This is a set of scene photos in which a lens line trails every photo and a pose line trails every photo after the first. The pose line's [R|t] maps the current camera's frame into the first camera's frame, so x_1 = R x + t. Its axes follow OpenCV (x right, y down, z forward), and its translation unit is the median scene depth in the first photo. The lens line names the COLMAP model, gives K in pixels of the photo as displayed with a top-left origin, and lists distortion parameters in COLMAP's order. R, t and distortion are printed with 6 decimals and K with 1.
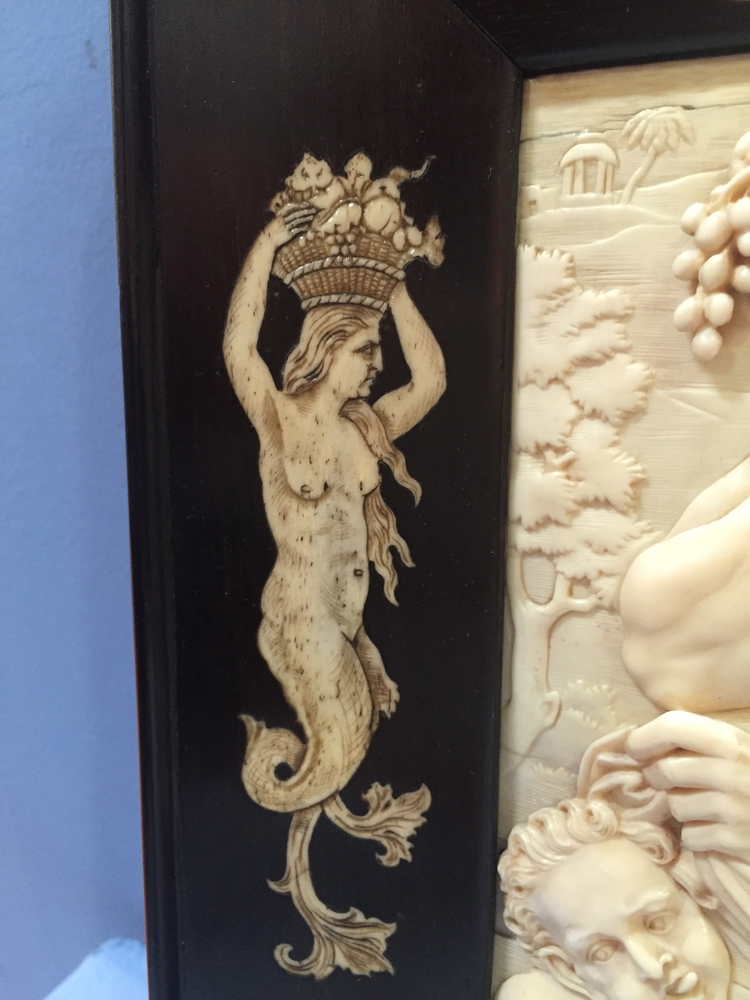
lens RADIAL K [[862.4, 0, 392.9], [0, 862.4, 502.8], [0, 0, 1]] dist [0.051486, -0.112721]
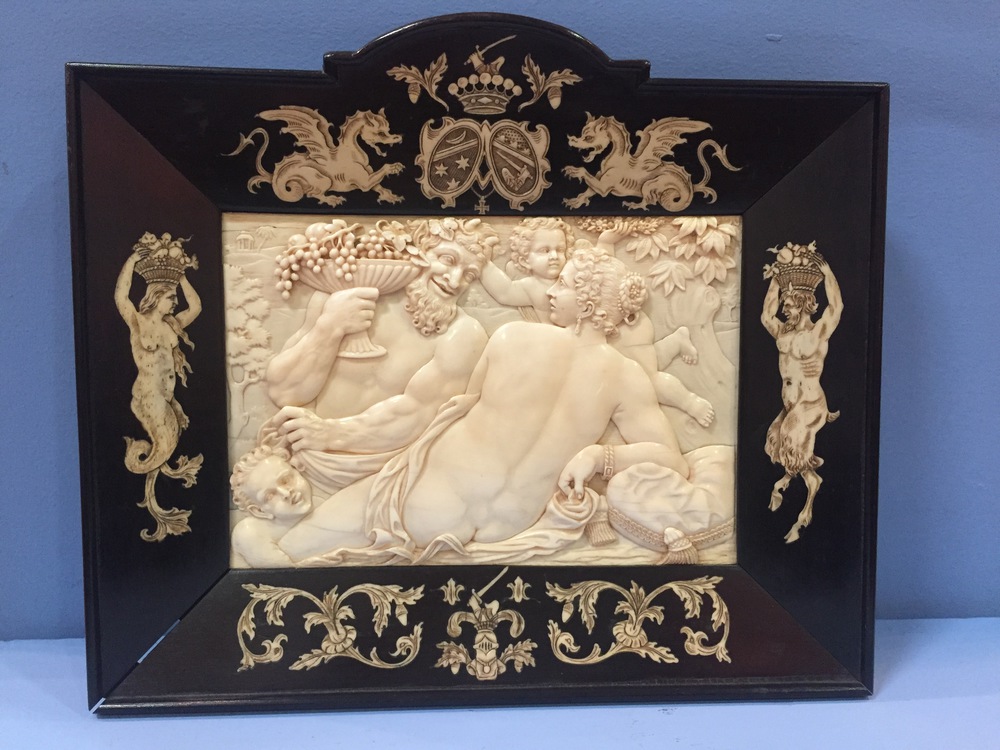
lens RADIAL K [[862.4, 0, 500.8], [0, 862.4, 375.7], [0, 0, 1]] dist [0.051486, -0.112721]
pose [[0.848670, -0.047849, 0.526754, -0.634858], [0.104472, 0.991444, -0.078258, 0.423412], [-0.518502, 0.121446, 0.846408, -1.989783]]
